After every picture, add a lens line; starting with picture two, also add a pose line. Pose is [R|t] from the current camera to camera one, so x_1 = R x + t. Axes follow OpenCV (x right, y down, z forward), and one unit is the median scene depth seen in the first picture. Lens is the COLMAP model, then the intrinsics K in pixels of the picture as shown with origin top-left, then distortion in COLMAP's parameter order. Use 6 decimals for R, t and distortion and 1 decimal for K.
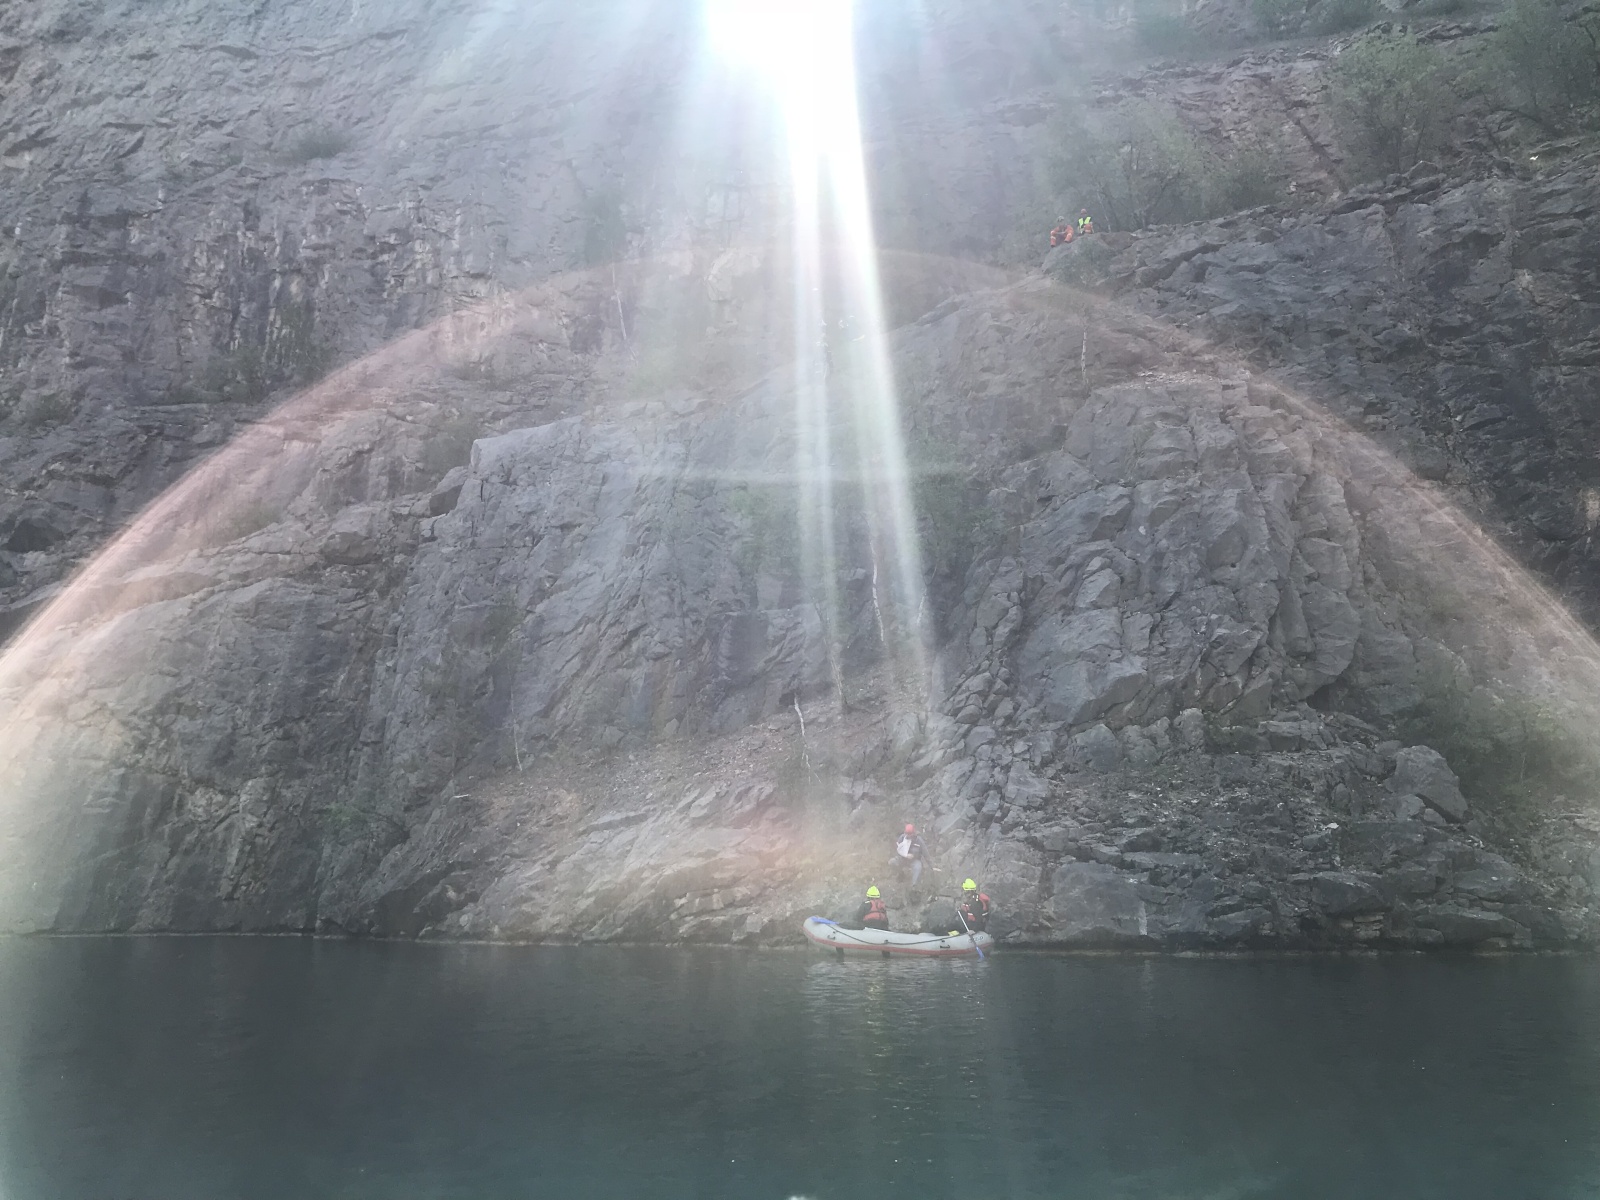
lens RADIAL K [[1346.7, 0, 801.2], [0, 1346.7, 537.7], [0, 0, 1]] dist [0.042505, -0.012701]
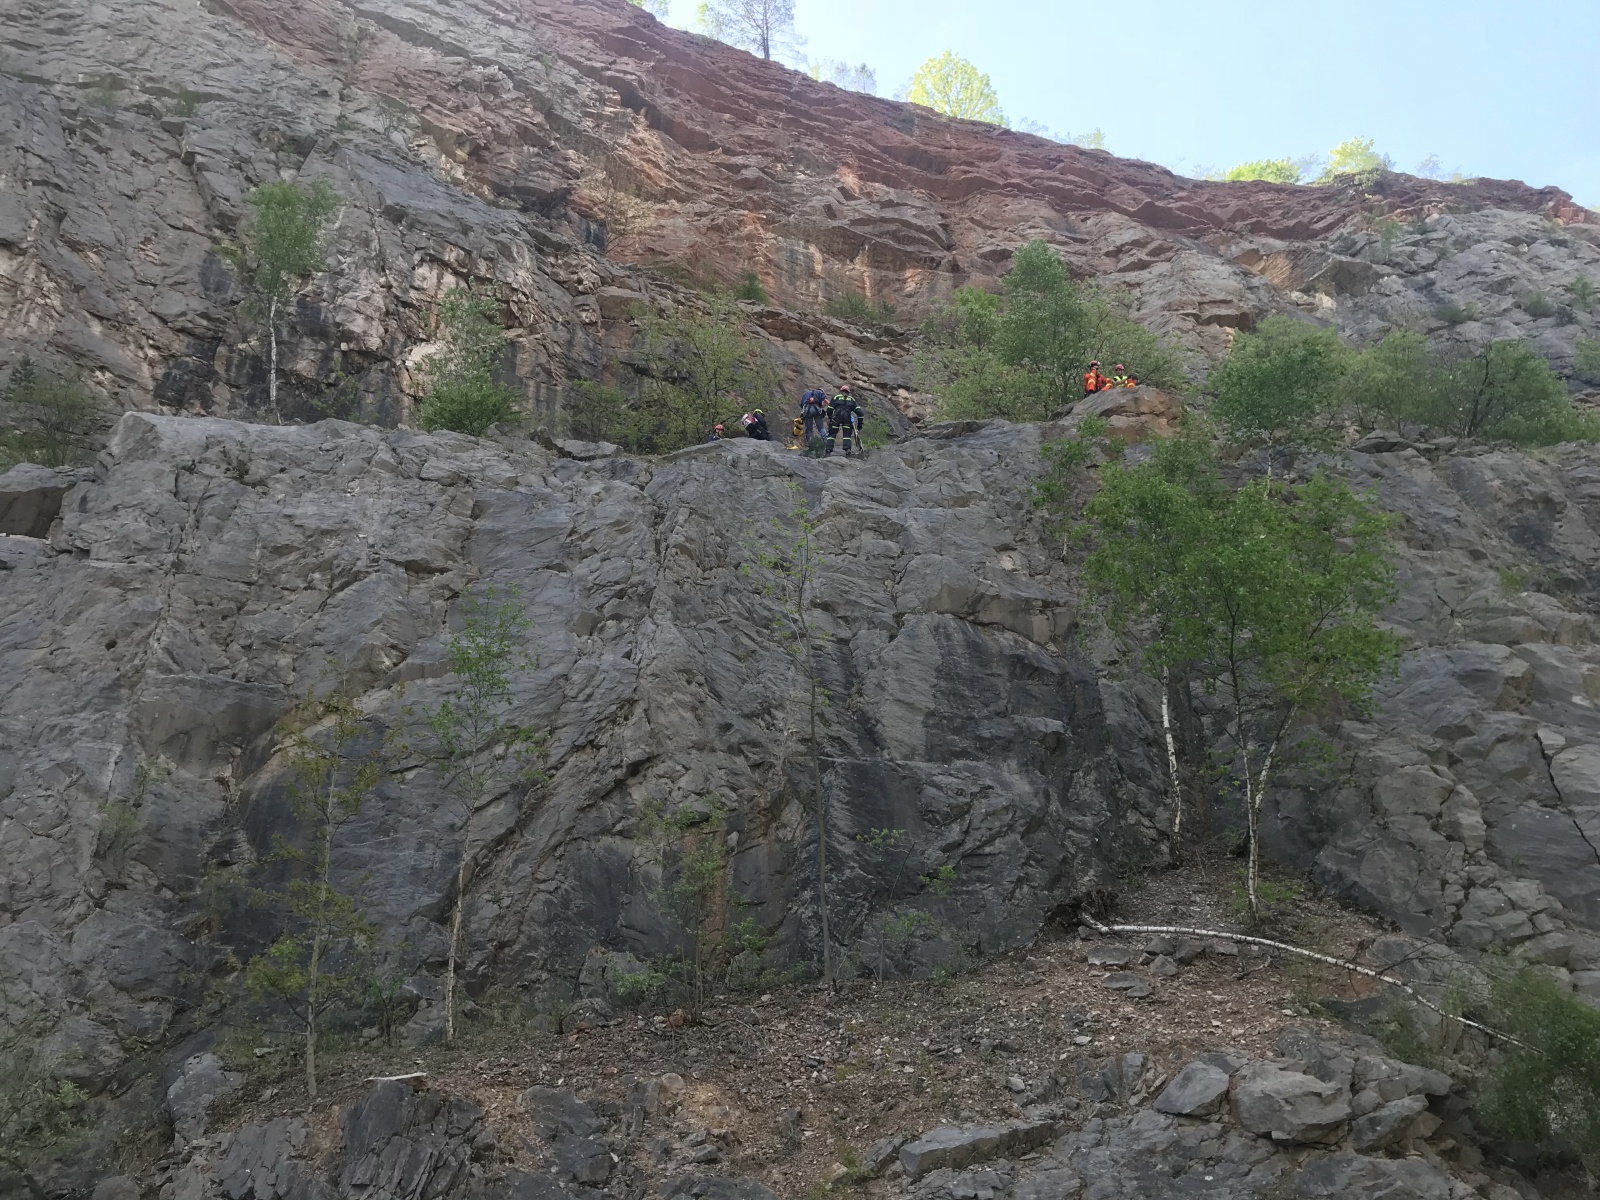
lens RADIAL K [[1346.7, 0, 801.2], [0, 1346.7, 537.7], [0, 0, 1]] dist [0.042505, -0.012701]
pose [[0.825524, 0.266733, 0.497356, -0.329807], [-0.104935, 0.938442, -0.329114, 0.142359], [-0.554525, 0.219502, 0.802696, 0.534295]]
